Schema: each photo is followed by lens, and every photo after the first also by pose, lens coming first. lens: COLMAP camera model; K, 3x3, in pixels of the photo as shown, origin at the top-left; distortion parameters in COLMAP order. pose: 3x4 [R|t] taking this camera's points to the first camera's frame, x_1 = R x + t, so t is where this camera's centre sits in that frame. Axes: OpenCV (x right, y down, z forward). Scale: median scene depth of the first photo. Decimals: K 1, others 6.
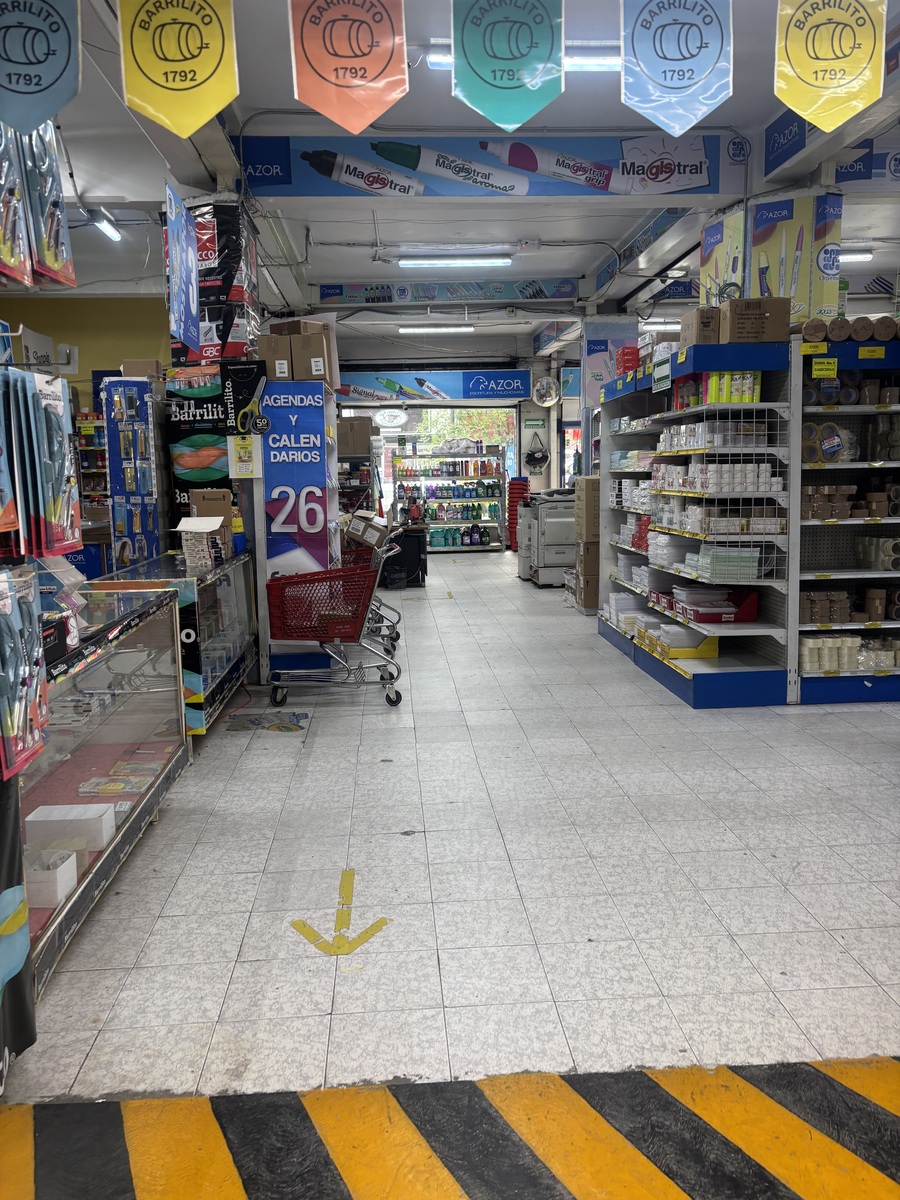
lens RADIAL K [[910.8, 0, 435.3], [0, 910.8, 605.3], [0, 0, 1]] dist [0.038980, -0.006809]
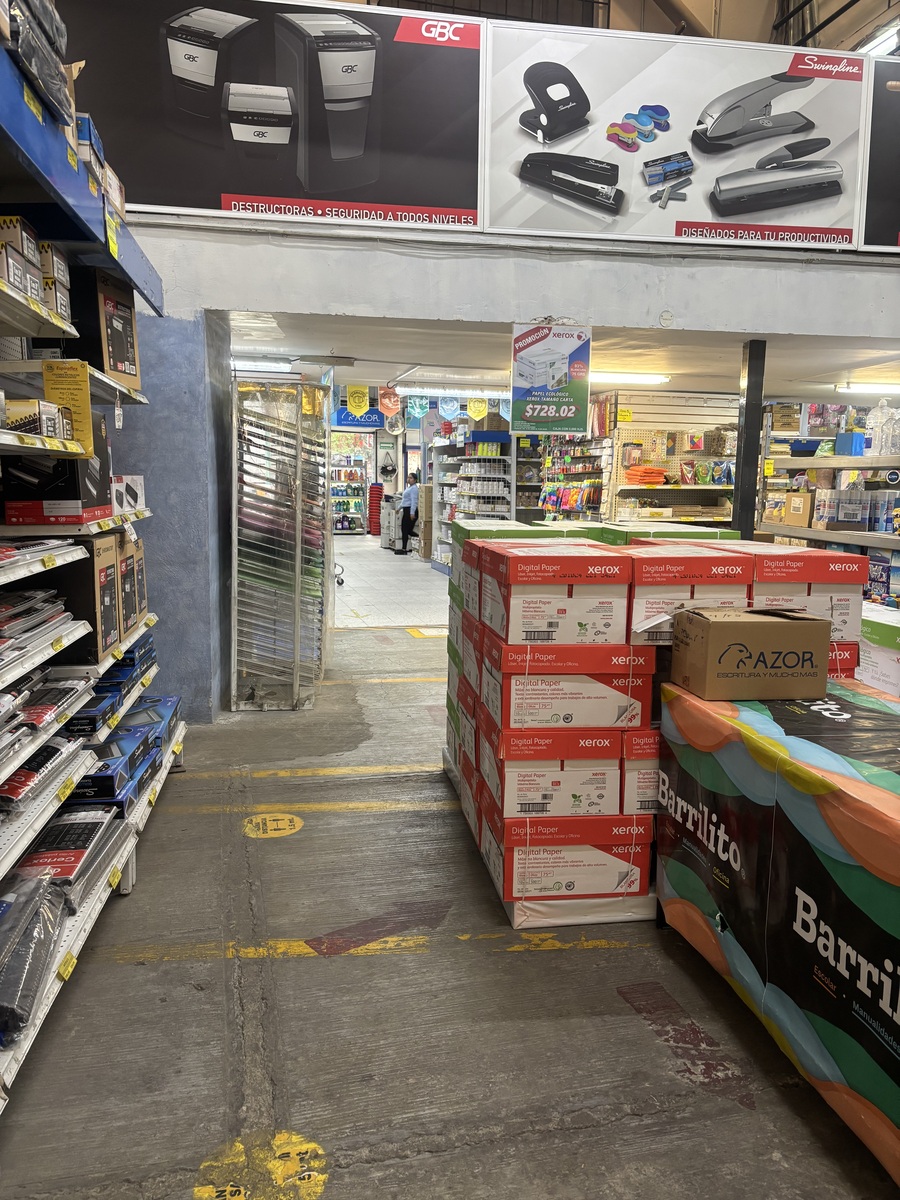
lens RADIAL K [[910.8, 0, 435.3], [0, 910.8, 605.3], [0, 0, 1]] dist [0.038980, -0.006809]
pose [[0.982915, 0.008478, 0.183867, -0.180782], [-0.007584, 0.999956, -0.005565, 0.135410], [-0.183906, 0.004075, 0.982935, -0.973306]]
